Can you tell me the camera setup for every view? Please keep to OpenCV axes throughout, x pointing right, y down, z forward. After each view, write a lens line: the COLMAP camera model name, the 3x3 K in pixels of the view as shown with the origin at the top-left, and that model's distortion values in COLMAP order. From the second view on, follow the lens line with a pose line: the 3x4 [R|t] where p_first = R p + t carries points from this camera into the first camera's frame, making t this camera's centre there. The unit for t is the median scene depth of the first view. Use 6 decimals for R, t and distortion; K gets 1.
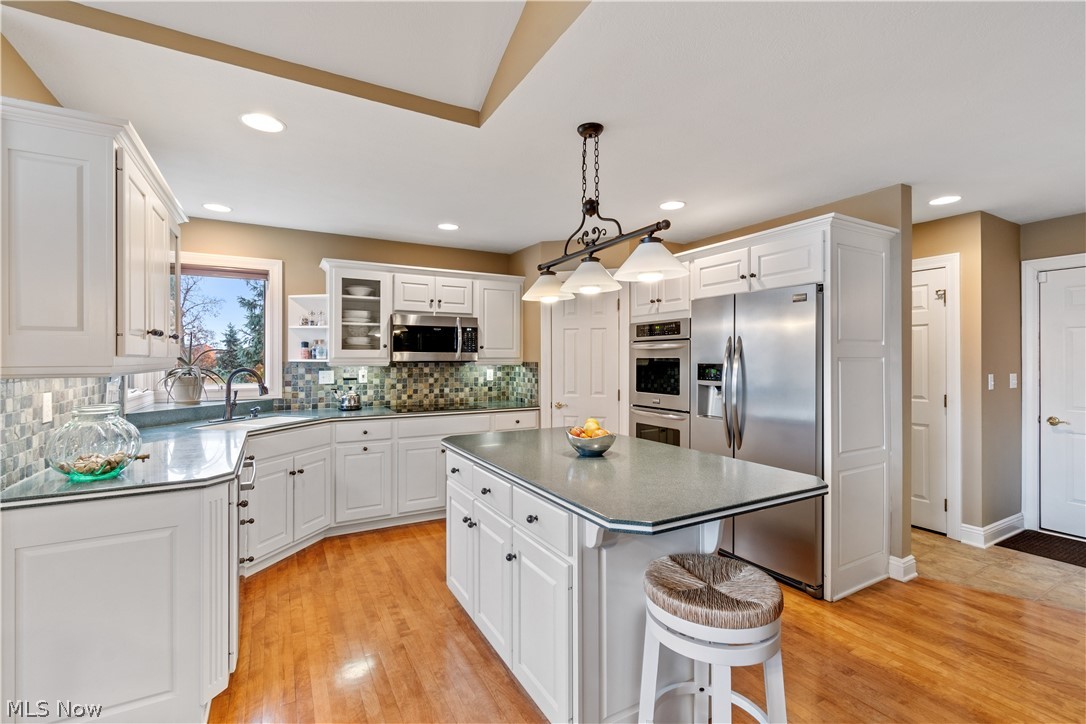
lens RADIAL K [[477.0, 0, 540.0], [0, 477.0, 359.2], [0, 0, 1]] dist [0.003313, -0.001902]
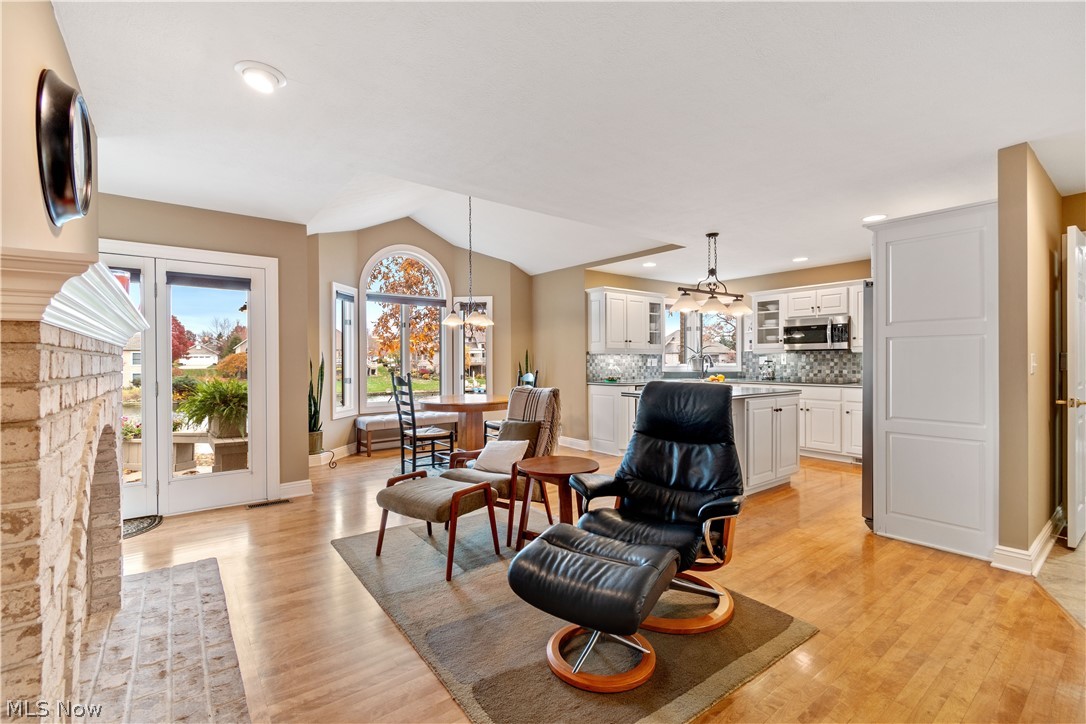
lens RADIAL K [[477.0, 0, 542.1], [0, 477.0, 360.1], [0, 0, 1]] dist [0.003313, -0.001902]
pose [[0.154597, 0.000305, -0.987977, 1.056894], [0.004505, 0.999989, 0.001014, 0.030247], [0.987967, -0.004608, 0.154594, -0.030427]]
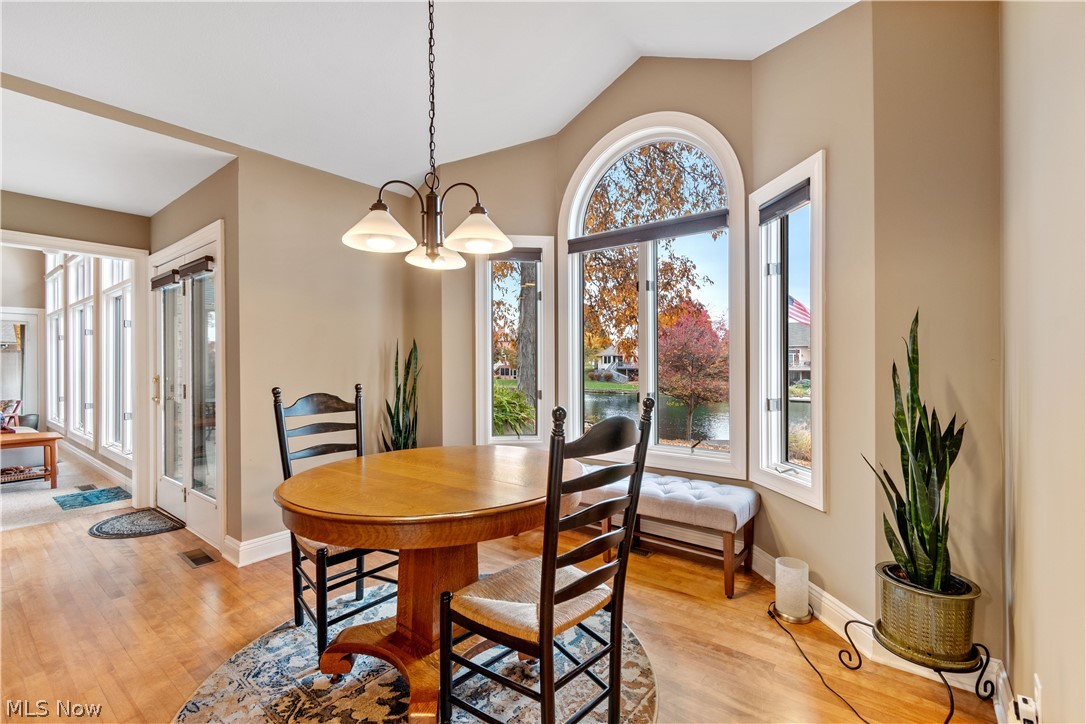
lens RADIAL K [[477.0, 0, 543.0], [0, 477.0, 362.8], [0, 0, 1]] dist [0.003313, -0.001902]
pose [[-0.915874, 0.000364, -0.401466, -0.138454], [0.000647, 1.000000, -0.000570, 0.036200], [0.401465, -0.000782, -0.915874, 0.404626]]
